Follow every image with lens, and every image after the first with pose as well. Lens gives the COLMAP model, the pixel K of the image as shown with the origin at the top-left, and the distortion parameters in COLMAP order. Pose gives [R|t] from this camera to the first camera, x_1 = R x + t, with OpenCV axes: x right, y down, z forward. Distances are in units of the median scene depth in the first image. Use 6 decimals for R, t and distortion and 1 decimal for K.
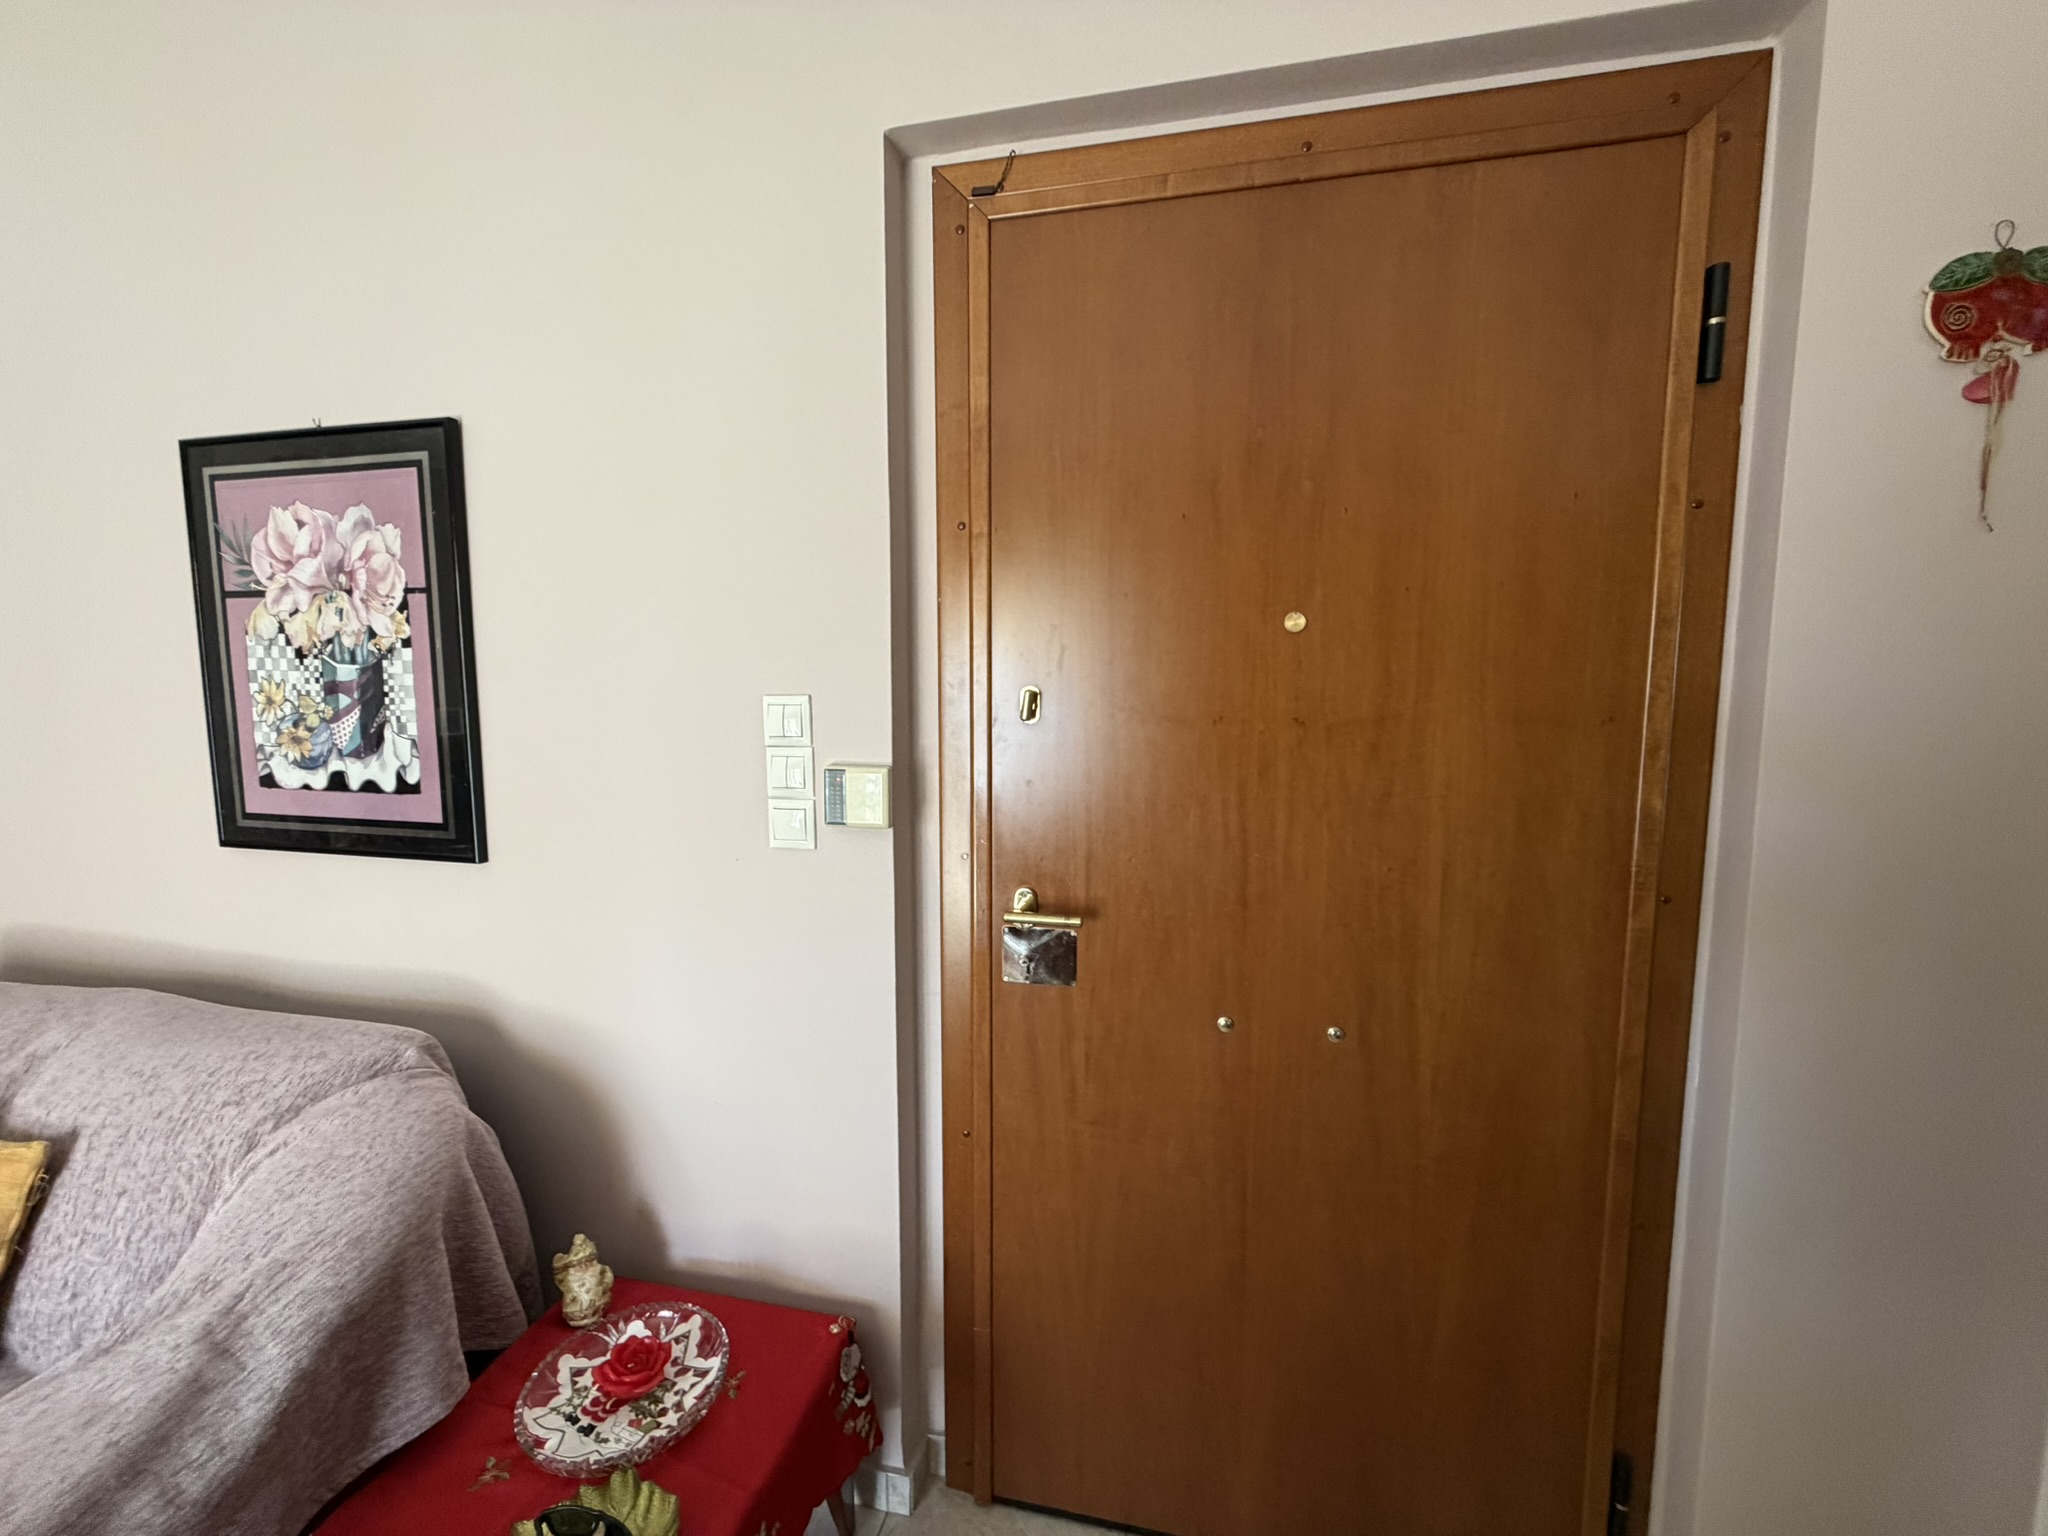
lens RADIAL K [[821.6, 0, 1033.1], [0, 821.6, 761.7], [0, 0, 1]] dist [0.002419, 0.000117]
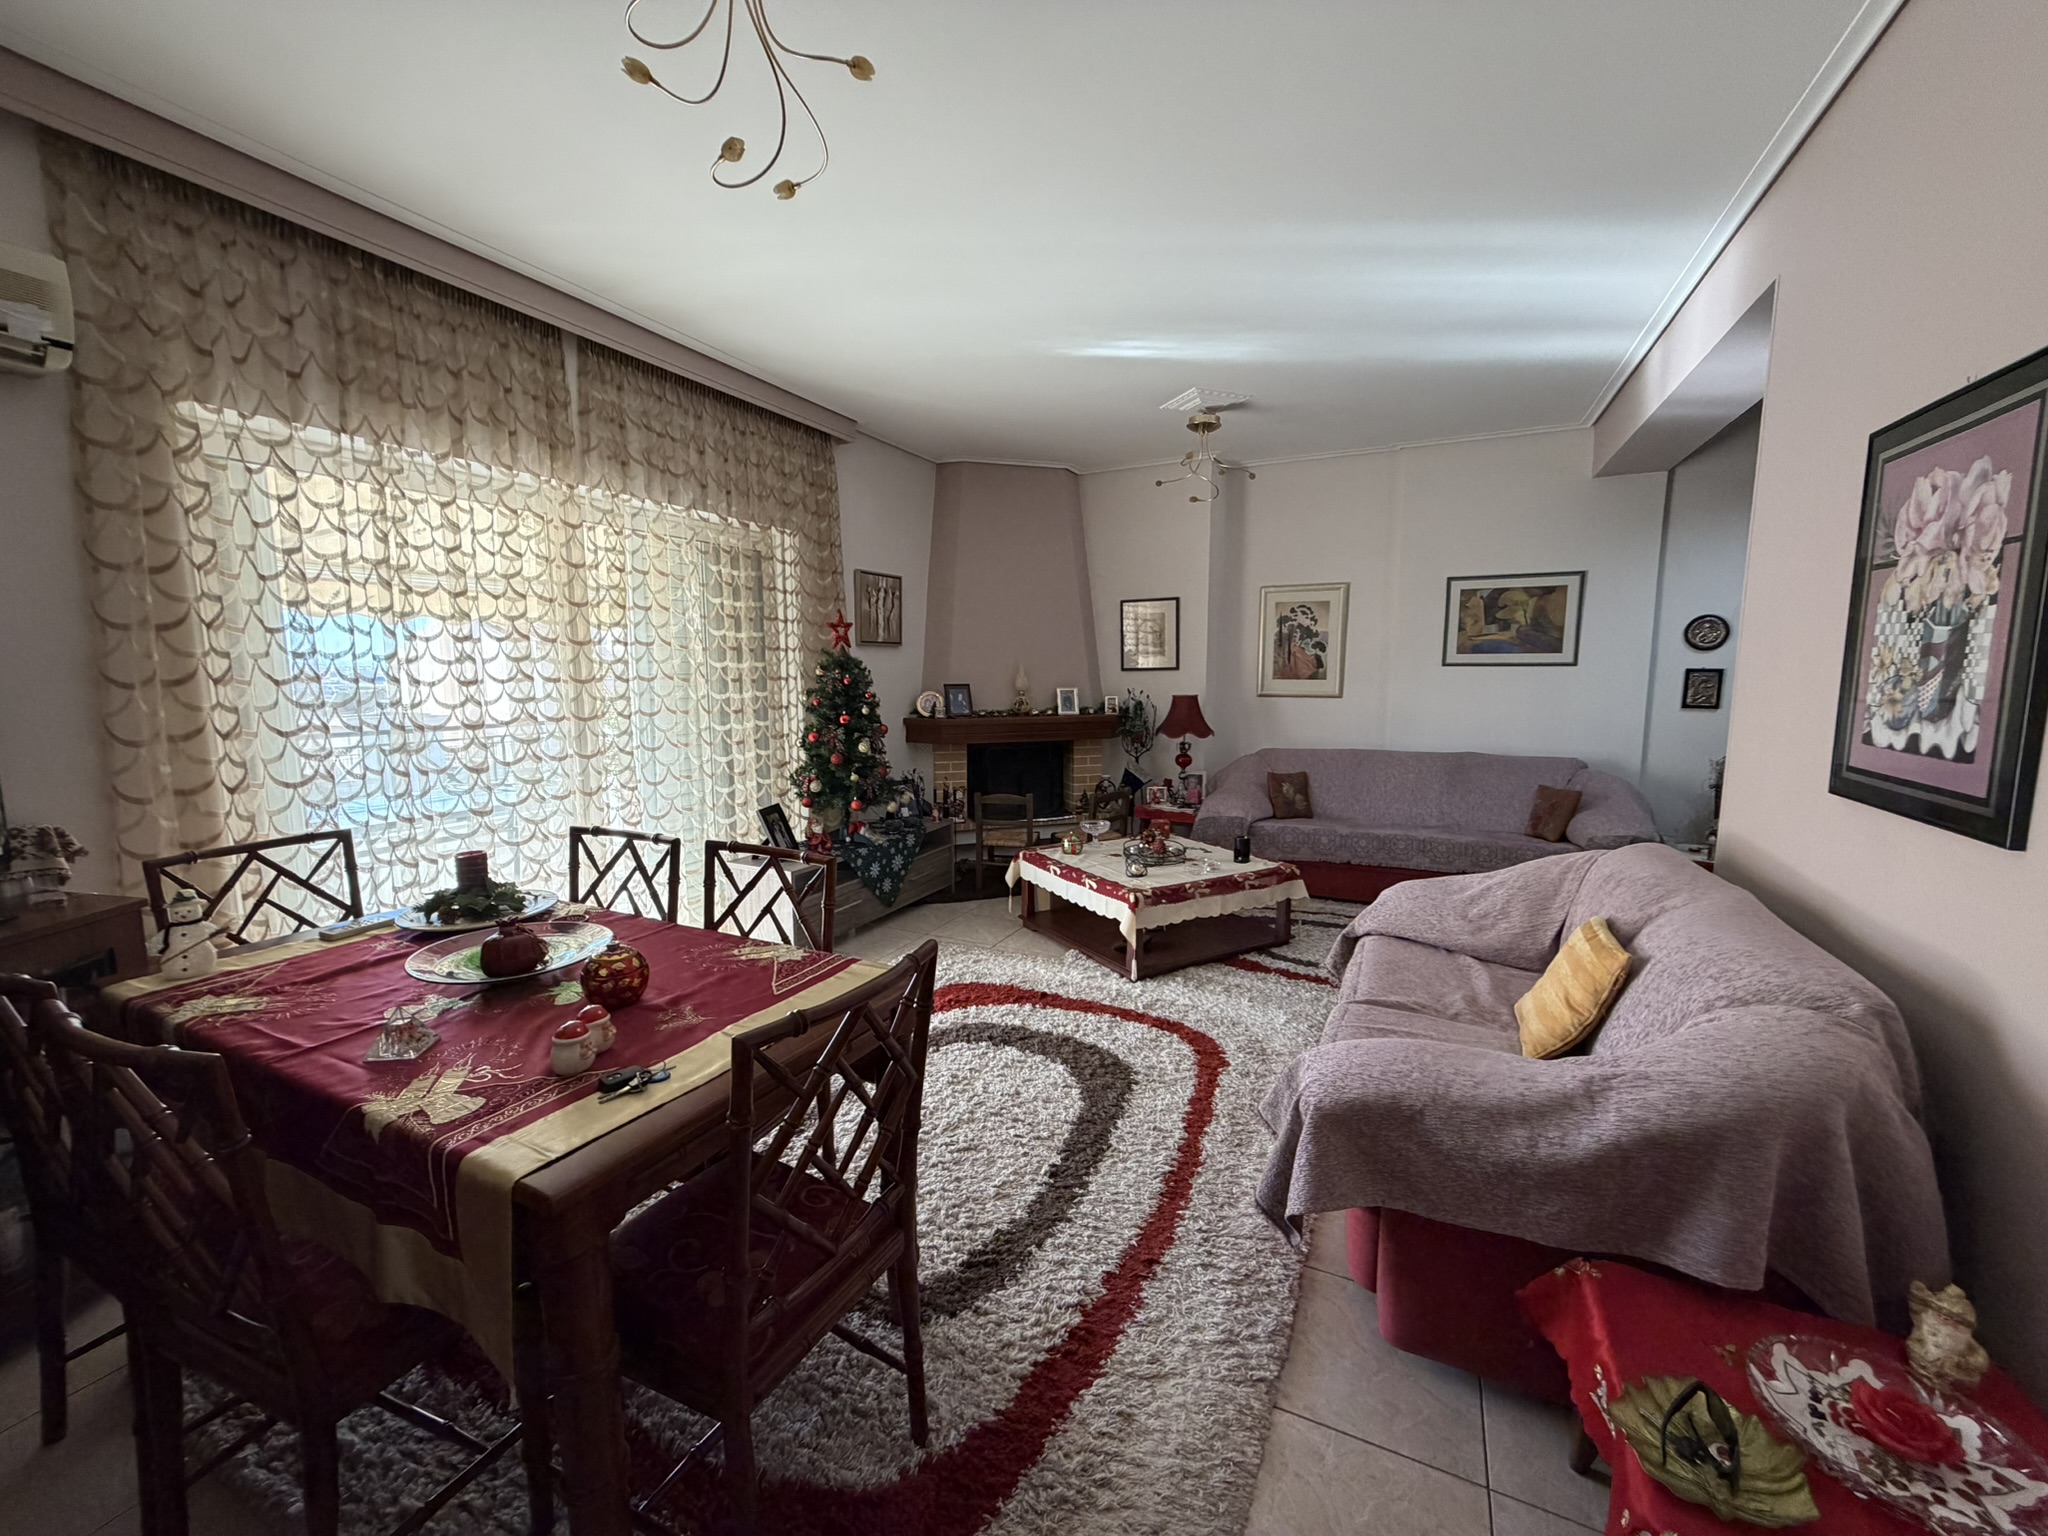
lens RADIAL K [[821.6, 0, 1026.6], [0, 821.6, 767.3], [0, 0, 1]] dist [0.002419, 0.000117]
pose [[-0.205740, 0.121855, -0.970990, 0.373769], [-0.095012, 0.985042, 0.143750, 0.010591], [0.973983, 0.121831, -0.191085, 0.142400]]
